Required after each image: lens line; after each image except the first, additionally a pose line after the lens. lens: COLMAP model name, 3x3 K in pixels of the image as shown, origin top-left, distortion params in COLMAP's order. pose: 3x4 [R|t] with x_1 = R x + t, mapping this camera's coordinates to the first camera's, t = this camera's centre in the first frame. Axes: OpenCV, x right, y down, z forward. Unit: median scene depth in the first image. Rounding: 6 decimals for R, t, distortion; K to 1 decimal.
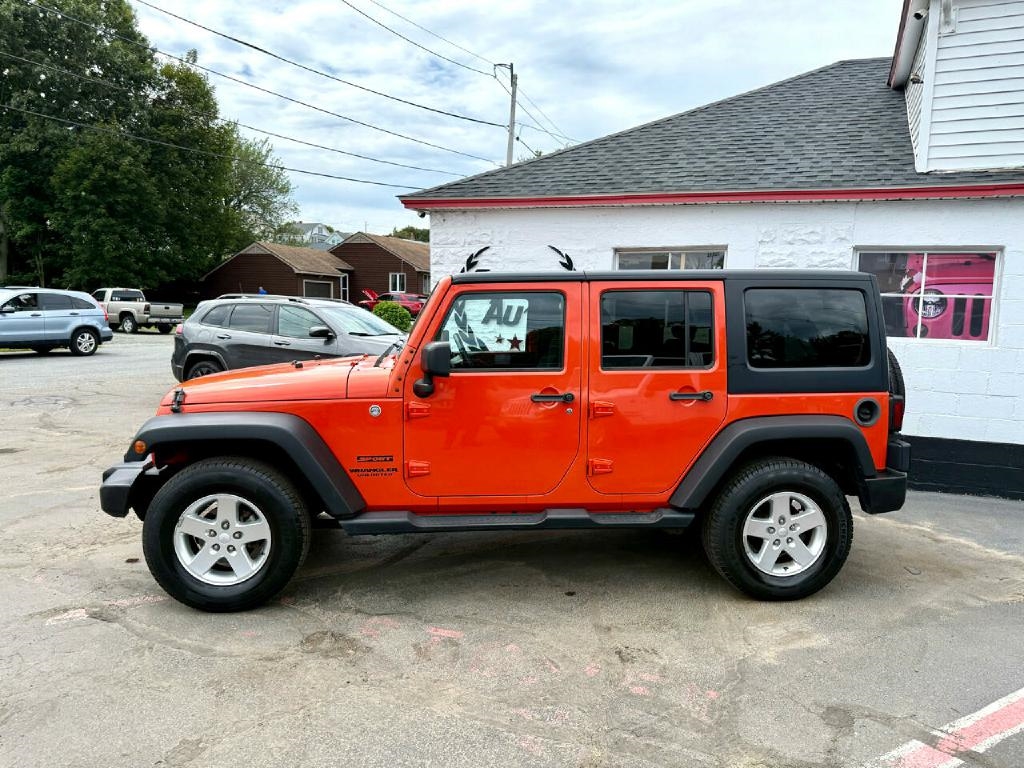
lens RADIAL K [[714.5, 0, 511.1], [0, 714.5, 396.0], [0, 0, 1]] dist [0.075814, -0.100642]
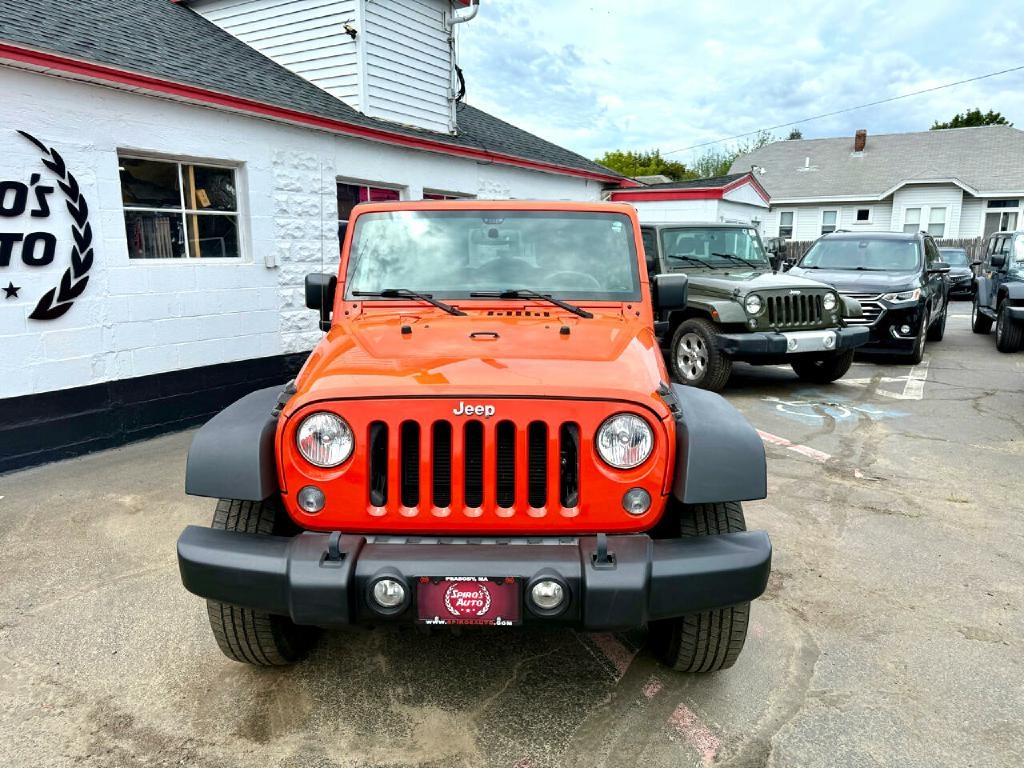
lens RADIAL K [[720.8, 0, 508.2], [0, 720.8, 391.9], [0, 0, 1]] dist [0.036501, -0.045571]
pose [[0.124009, -0.221860, 0.967161, -1.033372], [0.120145, 0.970870, 0.207306, -0.140108], [-0.984981, 0.090491, 0.147052, 1.007361]]
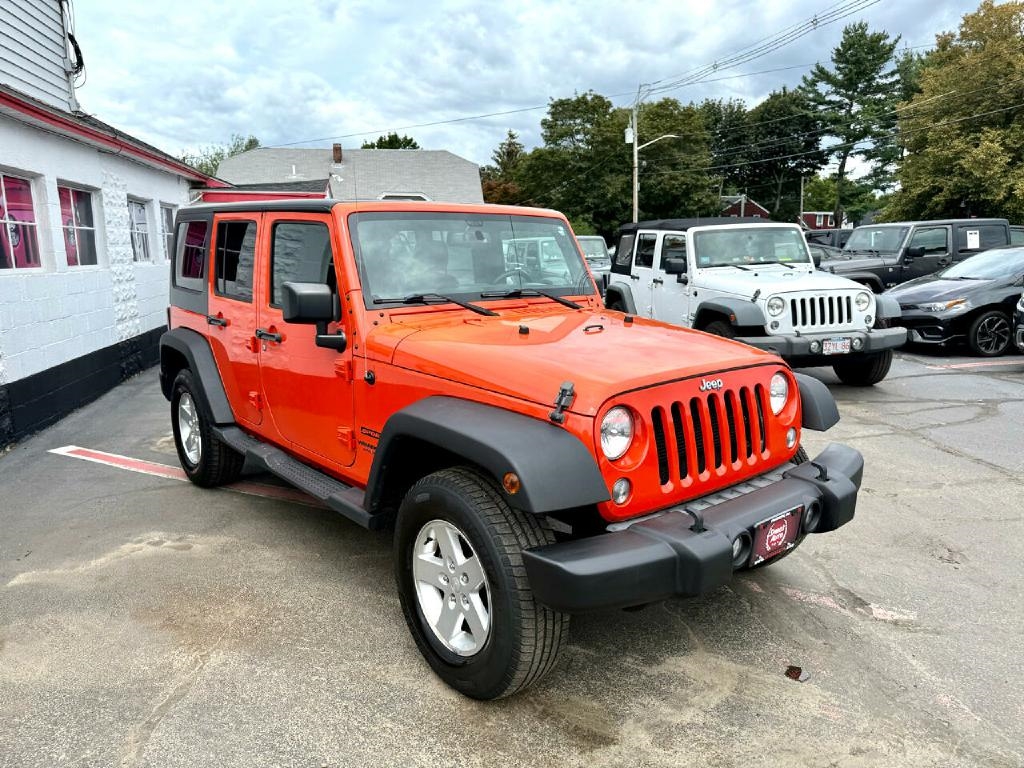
lens RADIAL K [[716.7, 0, 508.9], [0, 716.7, 398.5], [0, 0, 1]] dist [0.051738, -0.075913]
pose [[-0.555338, -0.189858, 0.809663, -0.926691], [0.093388, 0.953196, 0.287569, -0.208317], [-0.826365, 0.235311, -0.511615, 1.616825]]
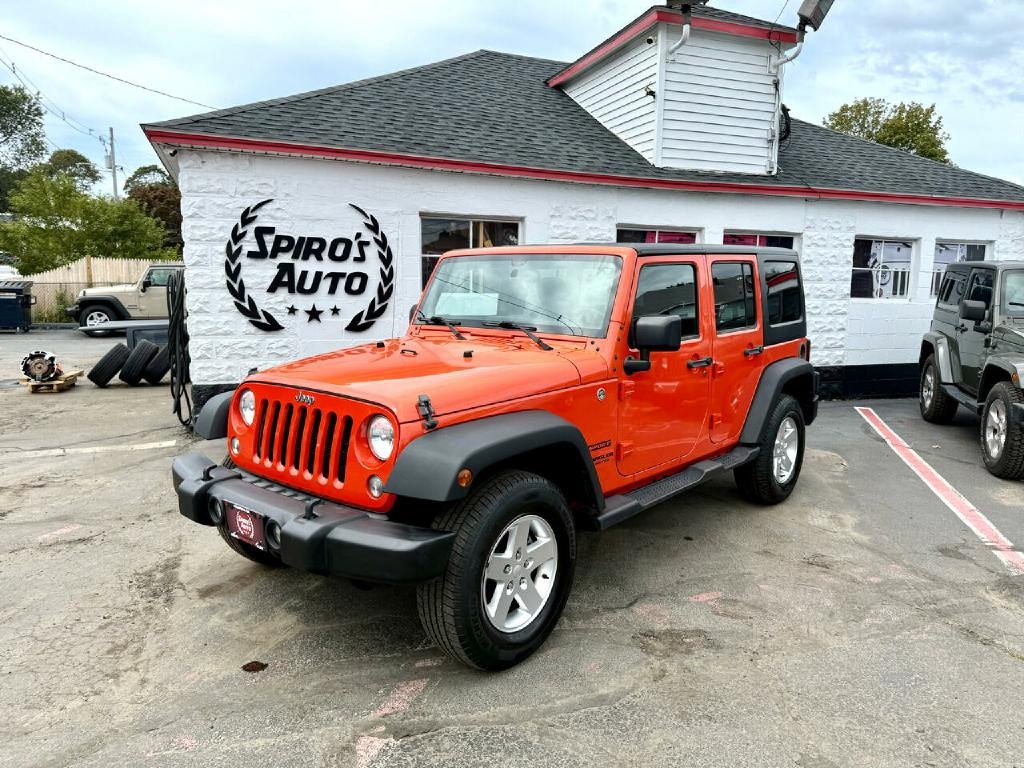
lens RADIAL K [[718.7, 0, 512.0], [0, 718.7, 384.0], [0, 0, 1]] dist [0.083399, -0.124797]
pose [[0.718176, -0.111820, 0.686818, -0.870715], [0.084129, 0.993717, 0.073817, -0.067768], [-0.690757, 0.004768, 0.723071, 0.388768]]
